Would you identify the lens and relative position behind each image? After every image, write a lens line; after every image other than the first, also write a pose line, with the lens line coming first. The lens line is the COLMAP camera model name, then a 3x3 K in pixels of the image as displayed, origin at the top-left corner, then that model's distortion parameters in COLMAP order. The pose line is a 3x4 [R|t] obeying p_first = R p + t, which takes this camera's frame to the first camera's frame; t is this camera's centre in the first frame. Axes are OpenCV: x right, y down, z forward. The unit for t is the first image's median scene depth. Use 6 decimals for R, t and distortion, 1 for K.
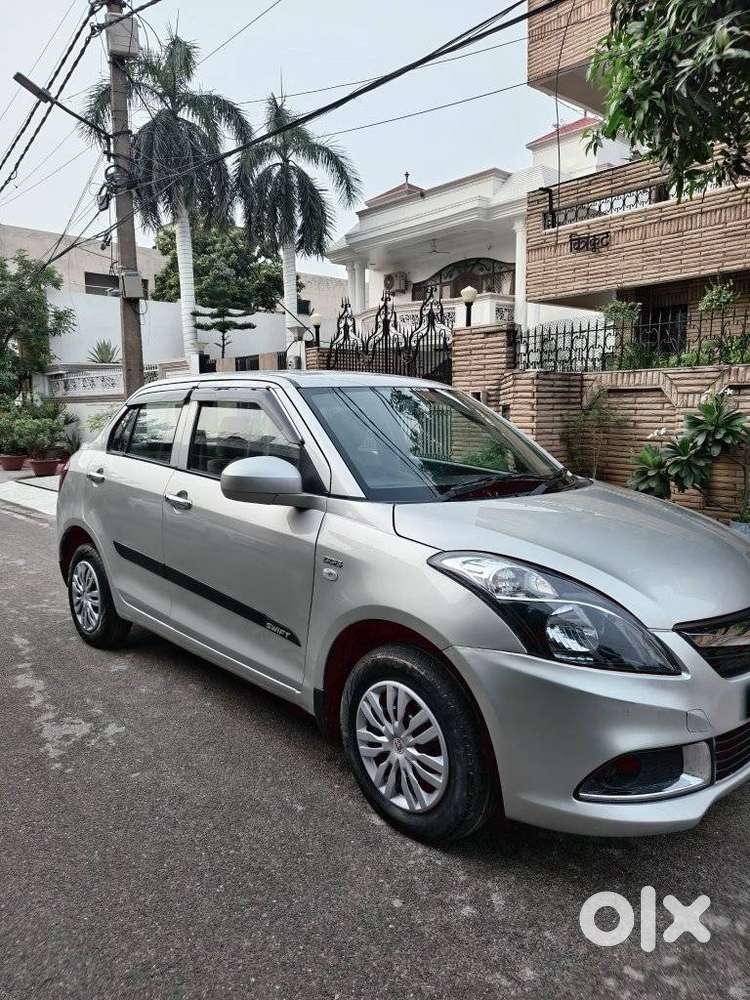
lens RADIAL K [[688.6, 0, 374.7], [0, 688.6, 496.4], [0, 0, 1]] dist [0.036247, -0.034994]
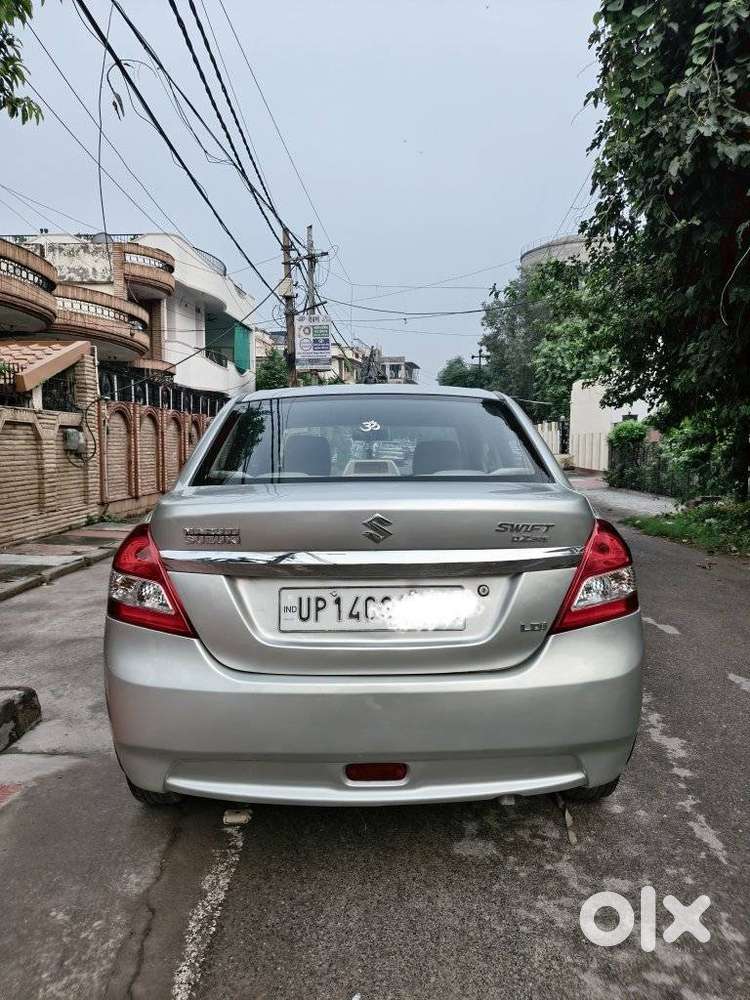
lens RADIAL K [[688.6, 0, 379.9], [0, 688.6, 504.4], [0, 0, 1]] dist [0.036247, -0.034994]
pose [[-0.730952, -0.055049, 0.680205, -0.422331], [0.086386, 0.981259, 0.172244, -0.108324], [-0.676940, 0.184662, -0.712497, 0.944717]]
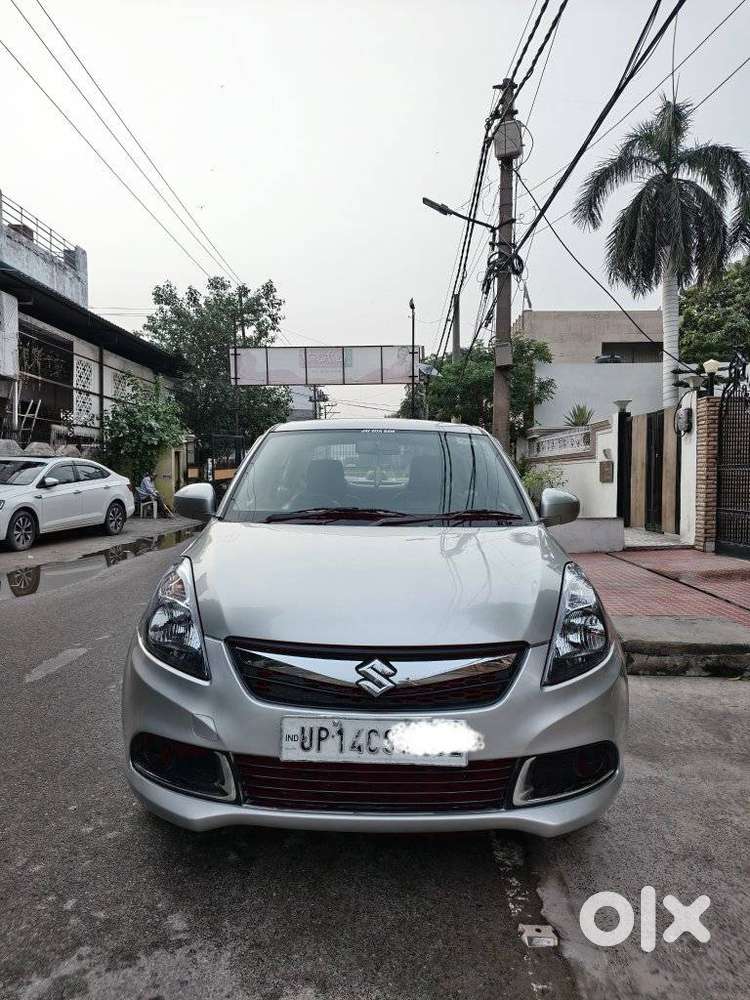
lens RADIAL K [[688.6, 0, 371.3], [0, 688.6, 505.5], [0, 0, 1]] dist [0.036247, -0.034994]
pose [[0.716711, 0.041633, -0.696127, 0.383340], [-0.096171, 0.994579, -0.039532, 0.001548], [0.690707, 0.095281, 0.716830, 0.109088]]
